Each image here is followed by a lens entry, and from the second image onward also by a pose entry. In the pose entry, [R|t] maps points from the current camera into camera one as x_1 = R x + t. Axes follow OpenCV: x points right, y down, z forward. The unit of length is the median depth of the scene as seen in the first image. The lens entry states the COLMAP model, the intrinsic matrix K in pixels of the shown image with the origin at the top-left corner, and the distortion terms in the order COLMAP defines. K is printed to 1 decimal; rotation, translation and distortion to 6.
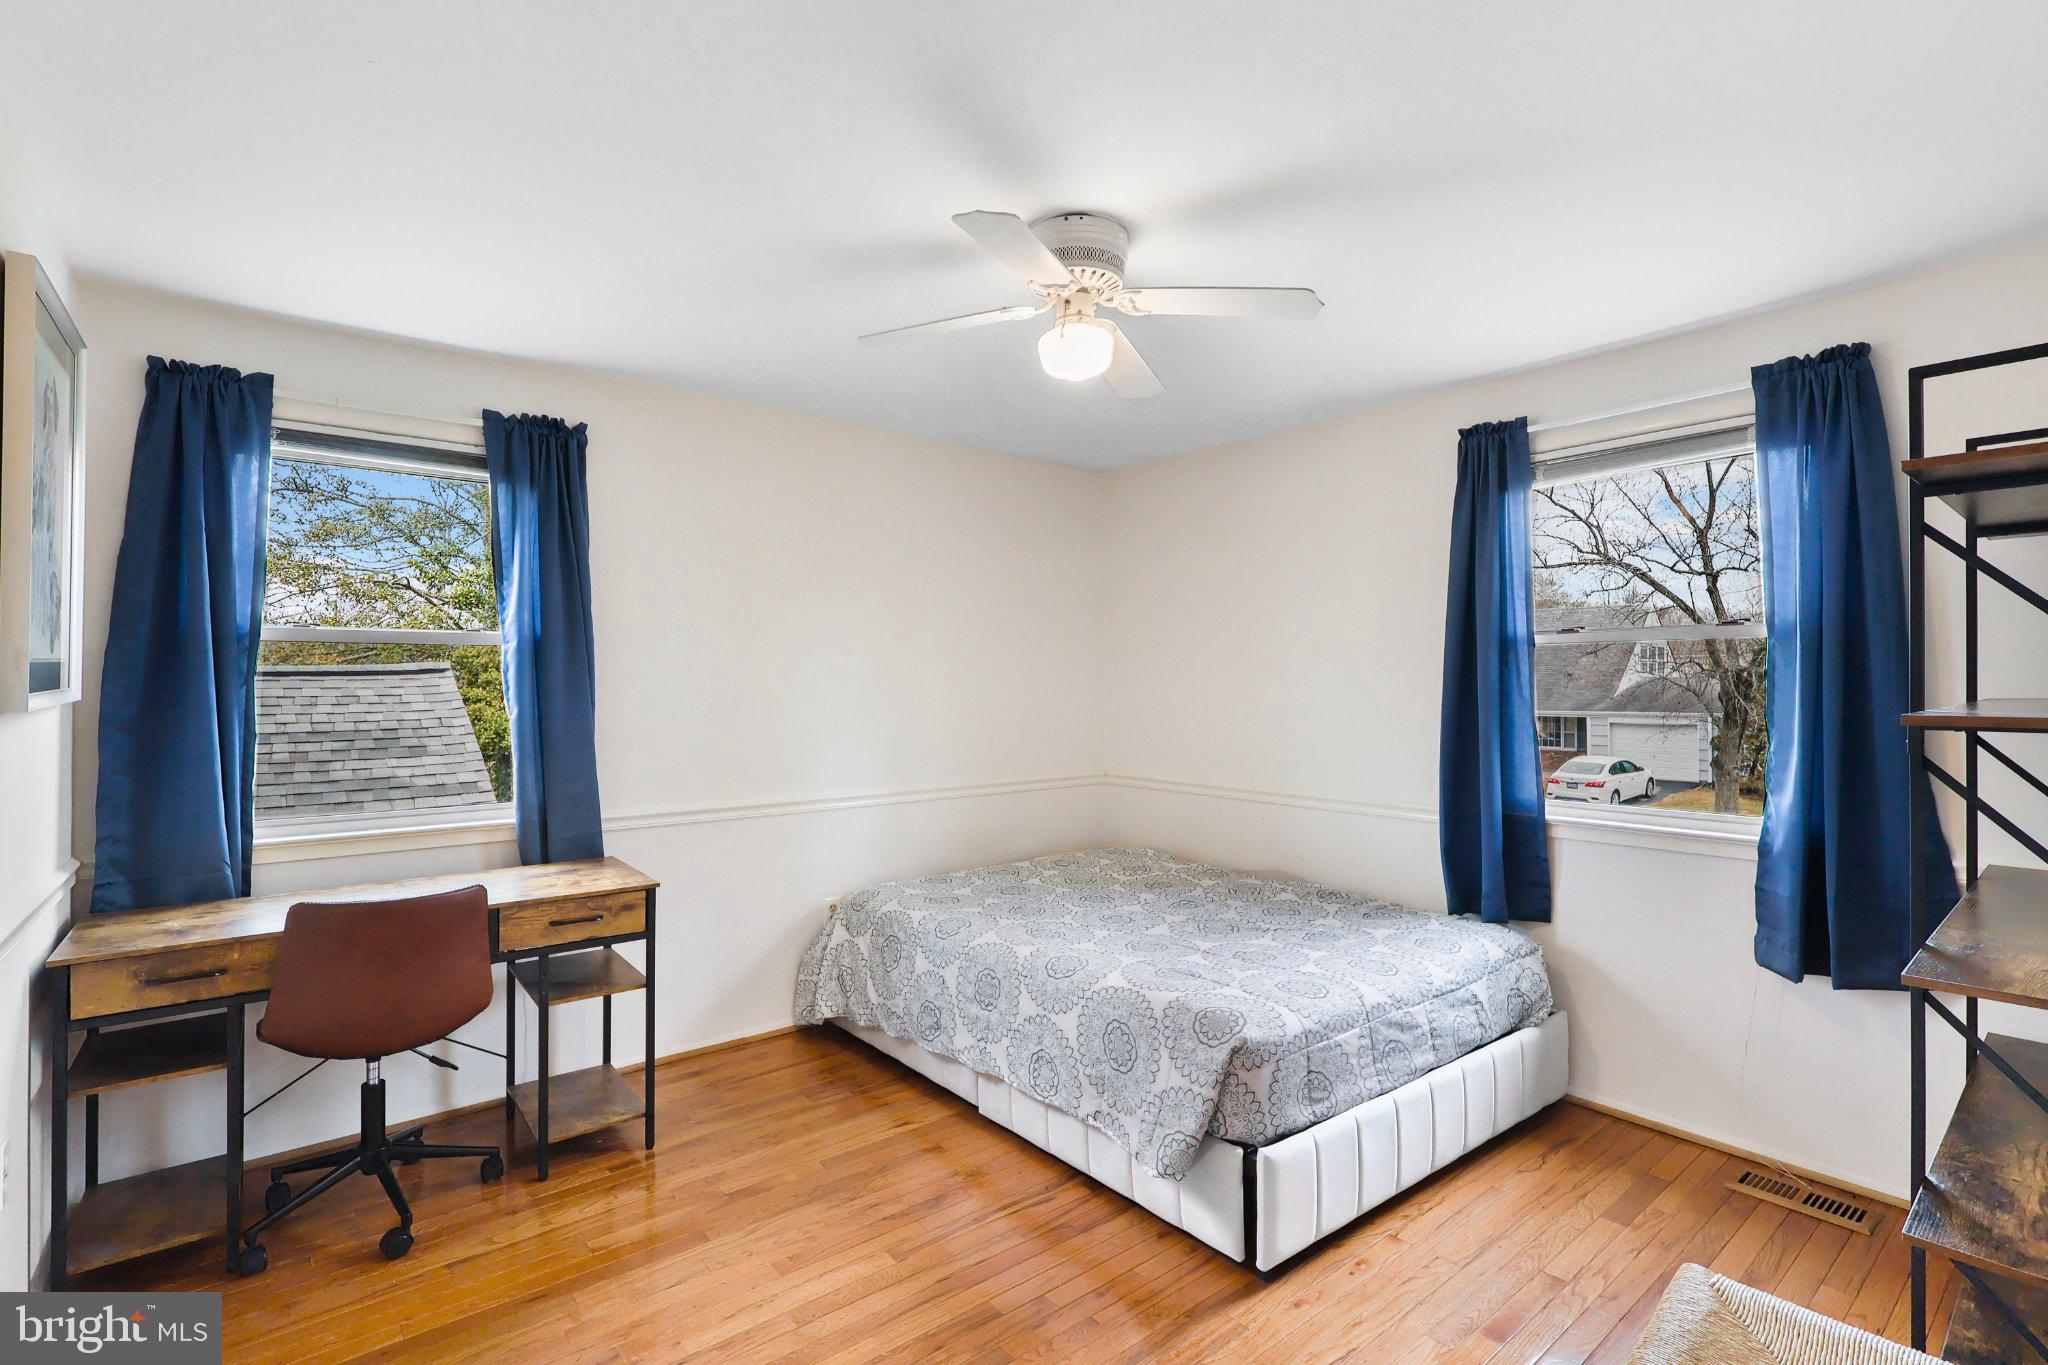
lens RADIAL K [[953.4, 0, 1025.4], [0, 953.4, 670.6], [0, 0, 1]] dist [-0.004951, 0.000385]
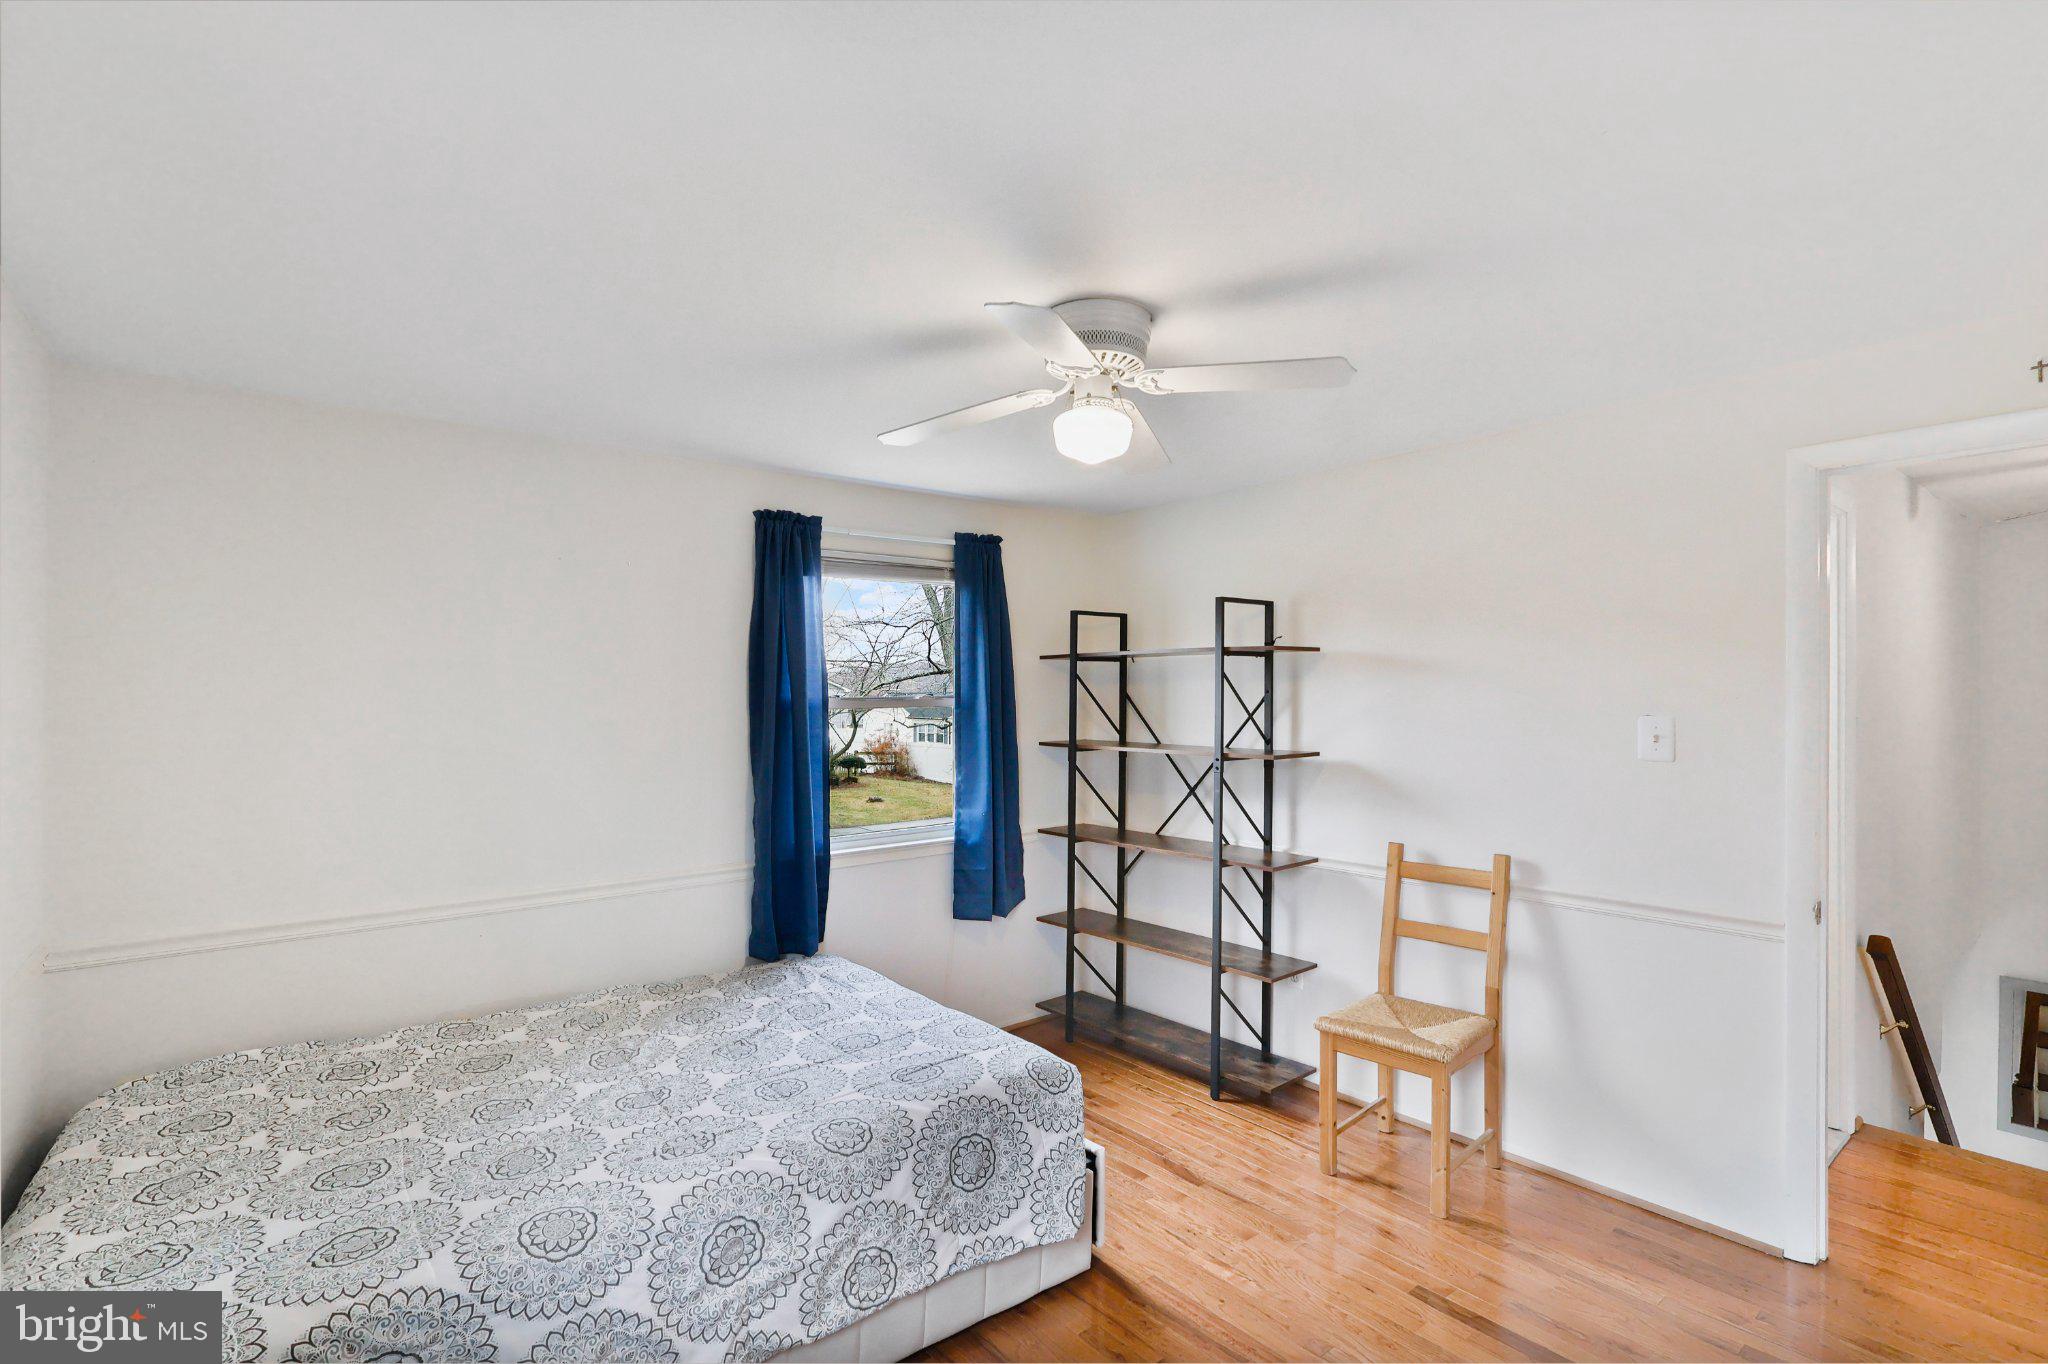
lens RADIAL K [[953.4, 0, 1025.4], [0, 953.4, 670.1], [0, 0, 1]] dist [-0.004951, 0.000385]
pose [[0.007257, 0.024832, 0.999665, -0.760883], [0.002404, 0.999688, -0.024851, -0.054323], [-0.999971, 0.002583, 0.007195, 0.854218]]
